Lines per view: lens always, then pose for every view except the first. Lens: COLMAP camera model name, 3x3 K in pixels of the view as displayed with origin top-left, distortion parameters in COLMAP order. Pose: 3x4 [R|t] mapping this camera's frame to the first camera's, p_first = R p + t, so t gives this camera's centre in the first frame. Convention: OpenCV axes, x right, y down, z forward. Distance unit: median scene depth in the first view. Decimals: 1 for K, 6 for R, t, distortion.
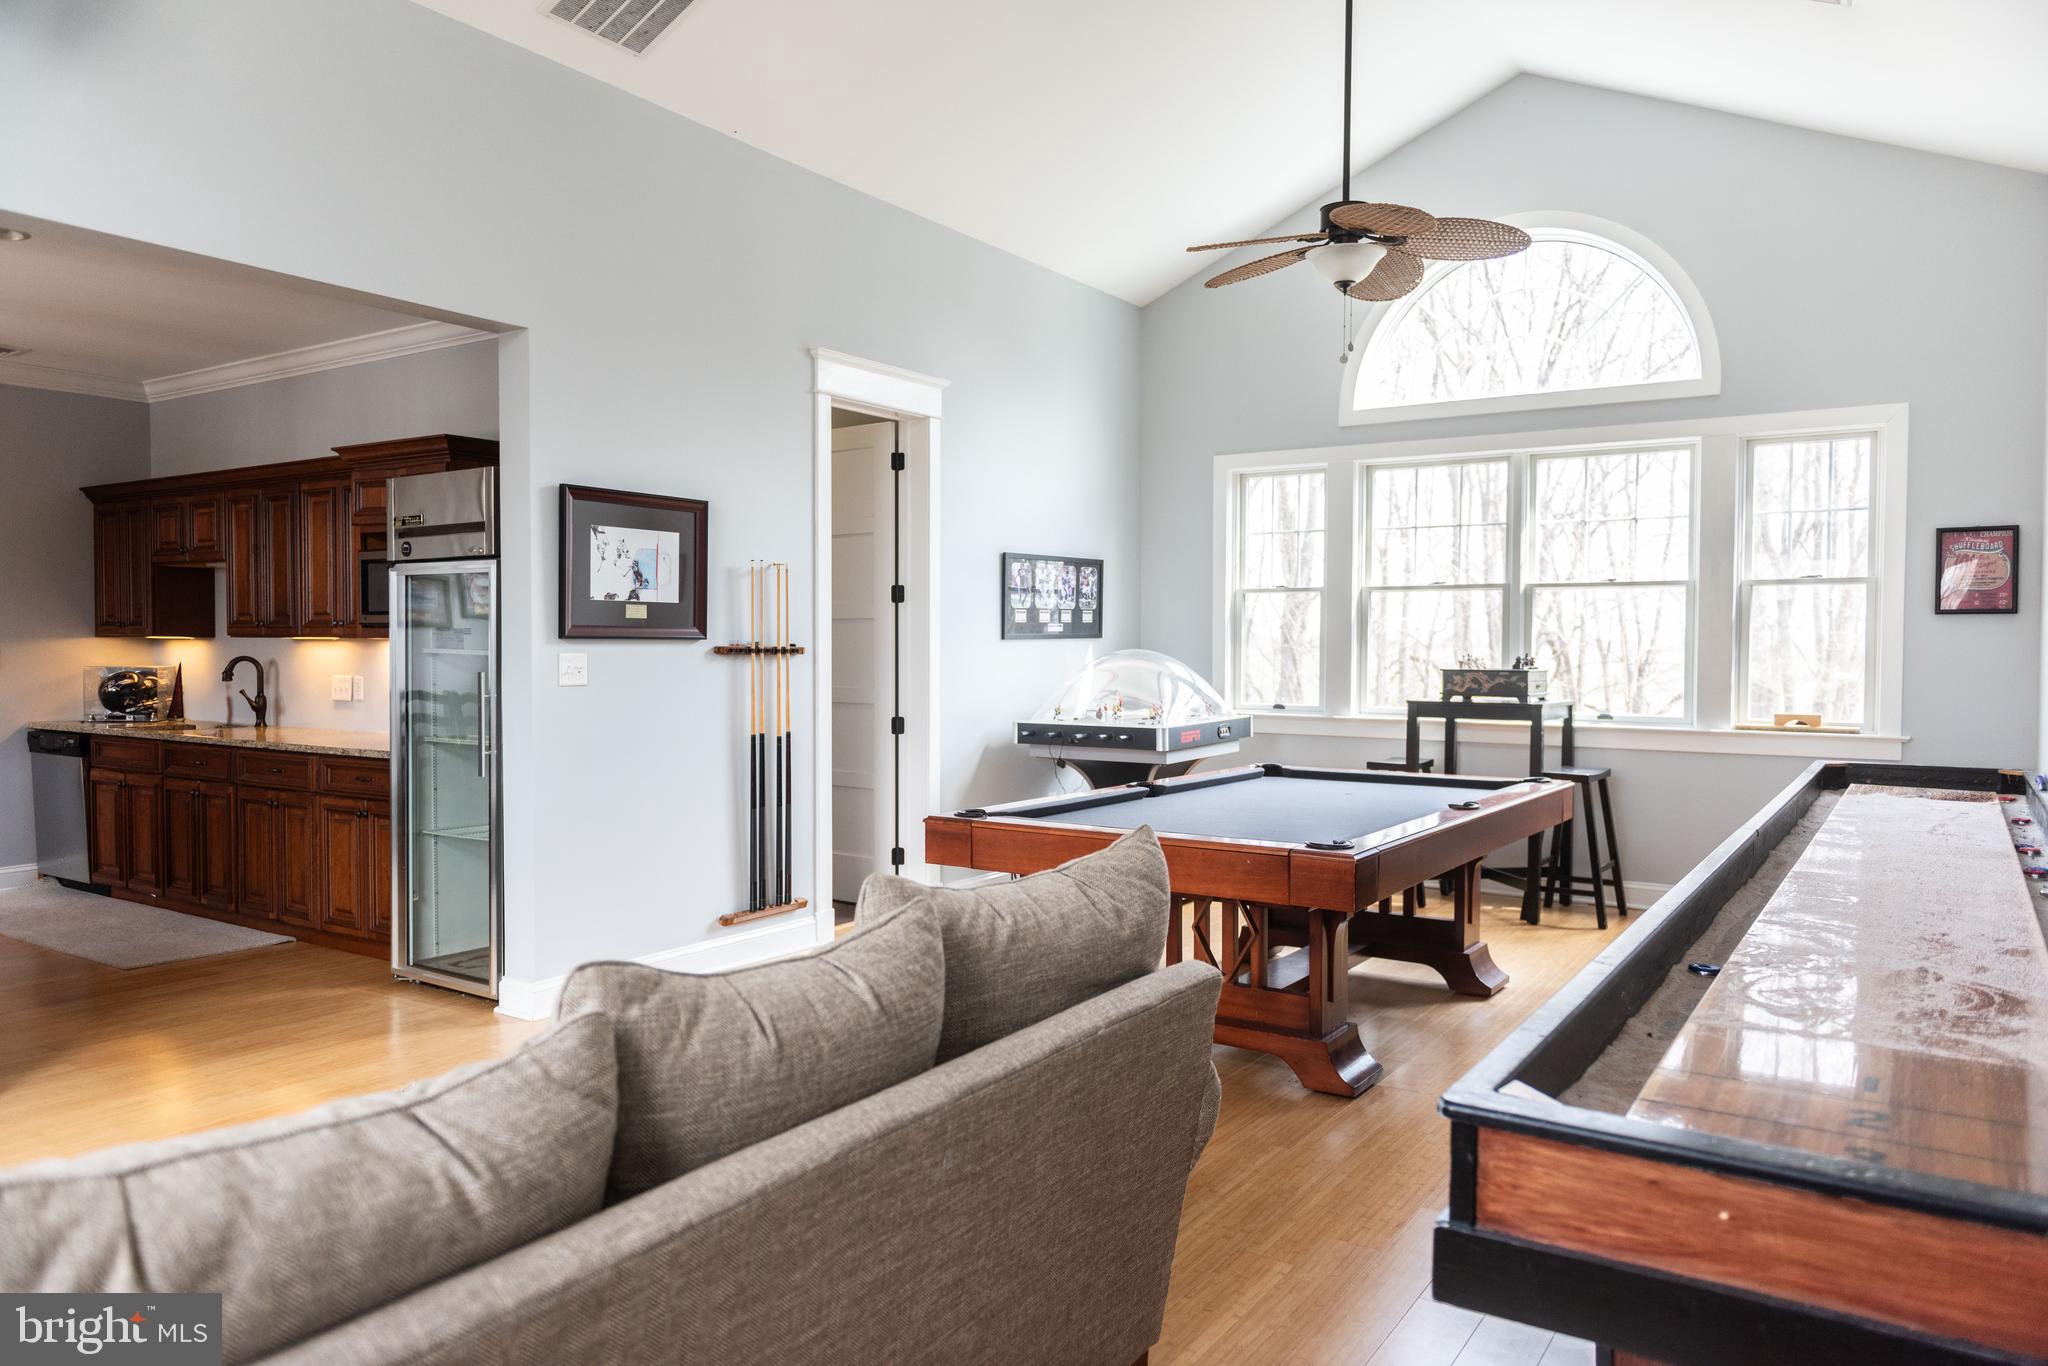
lens RADIAL K [[1380.3, 0, 1034.6], [0, 1380.3, 673.7], [0, 0, 1]] dist [0.001658, -0.004998]
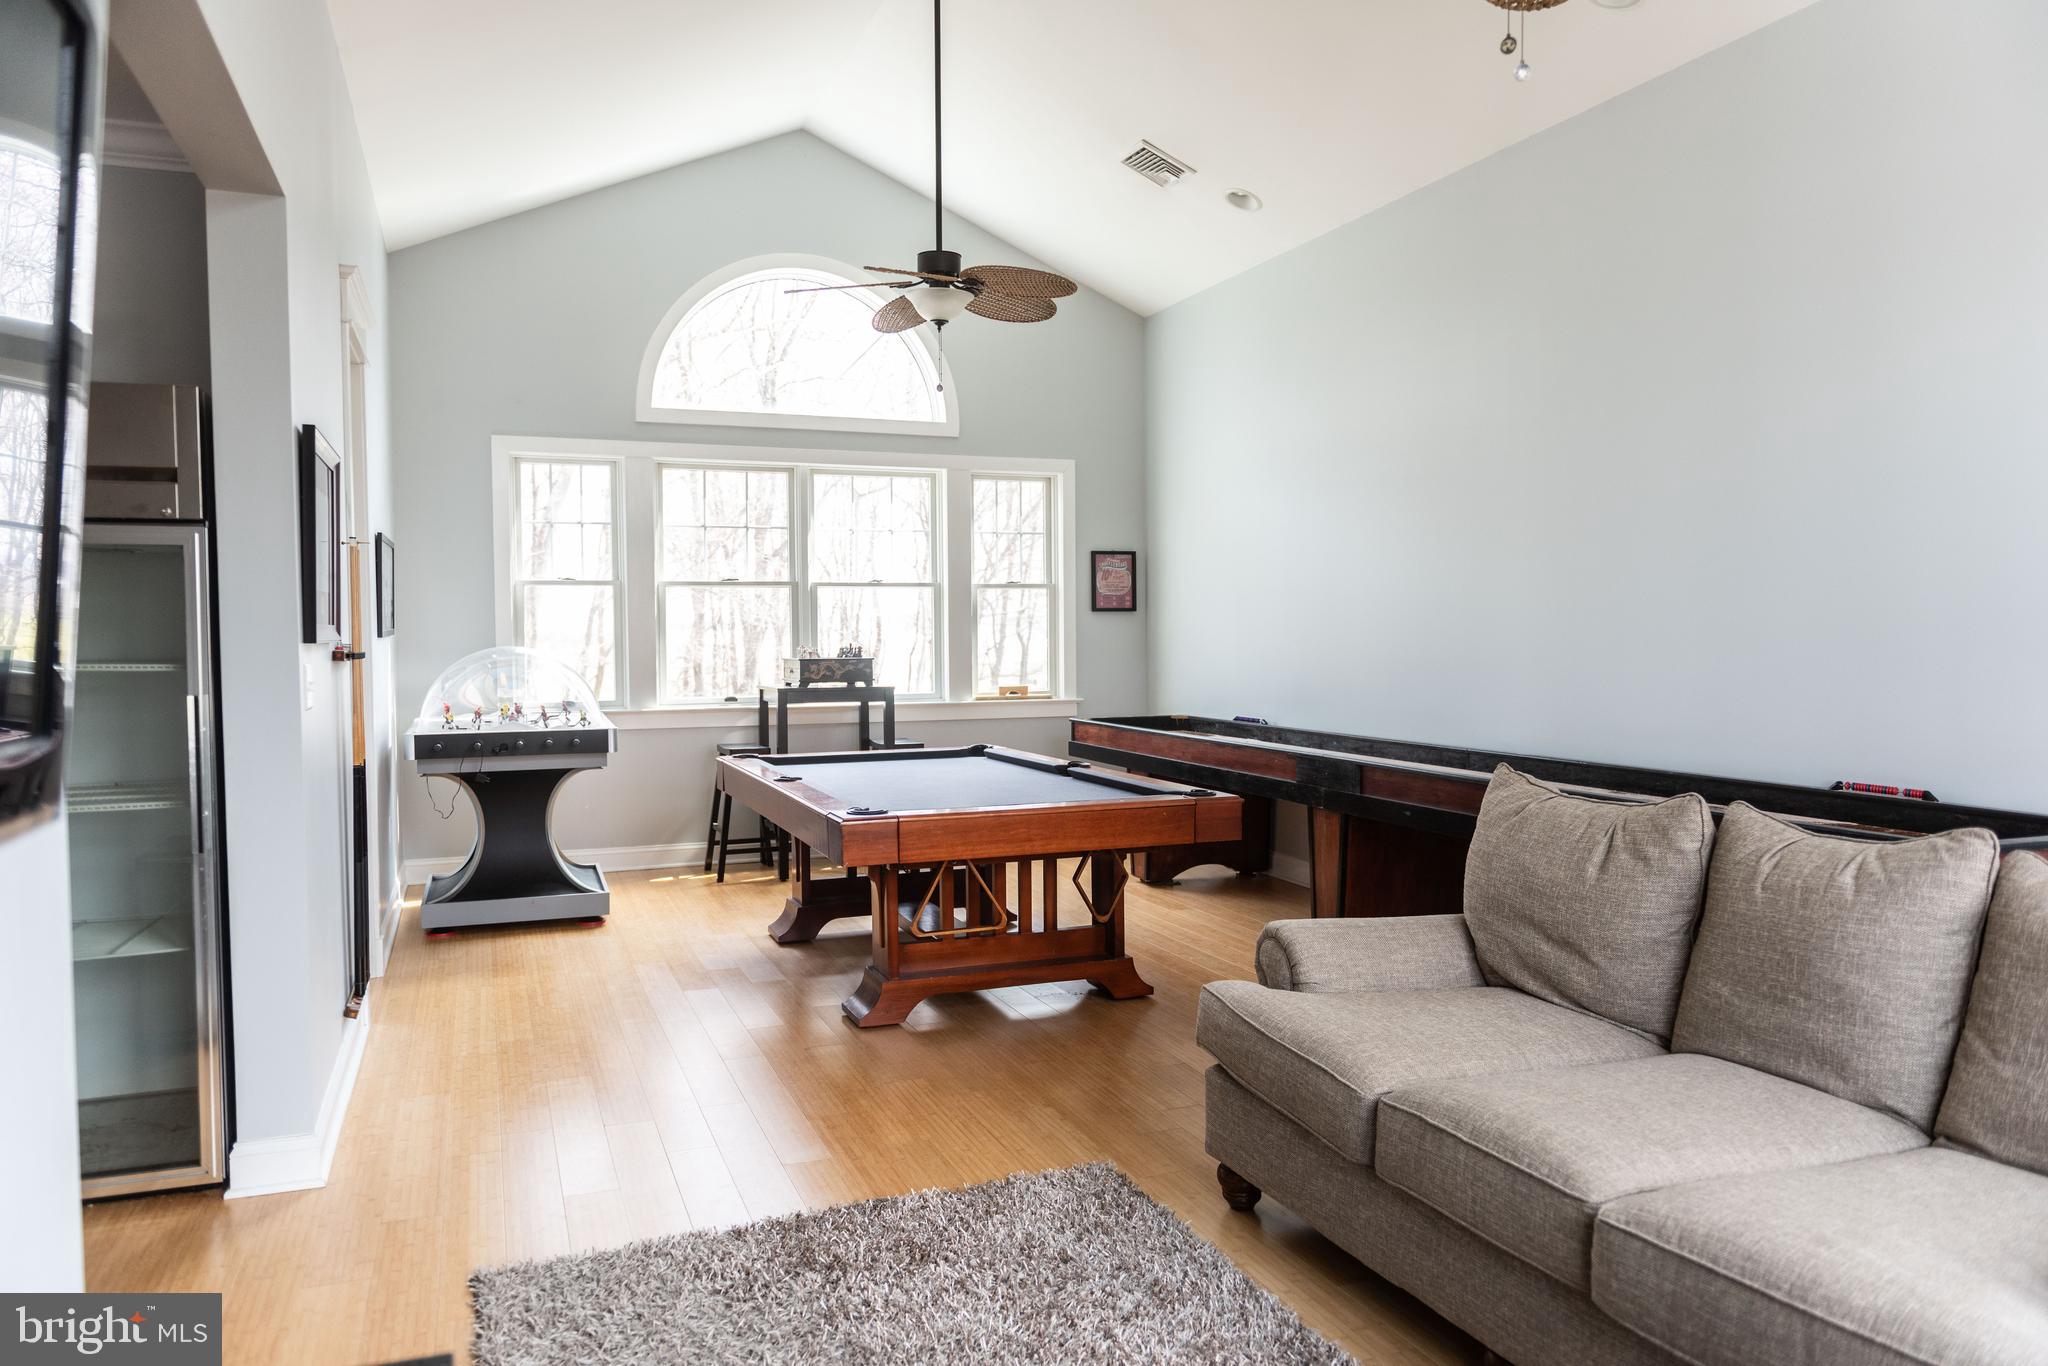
lens RADIAL K [[1380.3, 0, 1035.0], [0, 1380.3, 689.8], [0, 0, 1]] dist [0.001658, -0.004998]
pose [[0.580481, -0.043285, 0.813123, -0.500525], [0.027587, 0.999058, 0.033490, -0.010645], [-0.813807, 0.002991, 0.581128, 0.204579]]
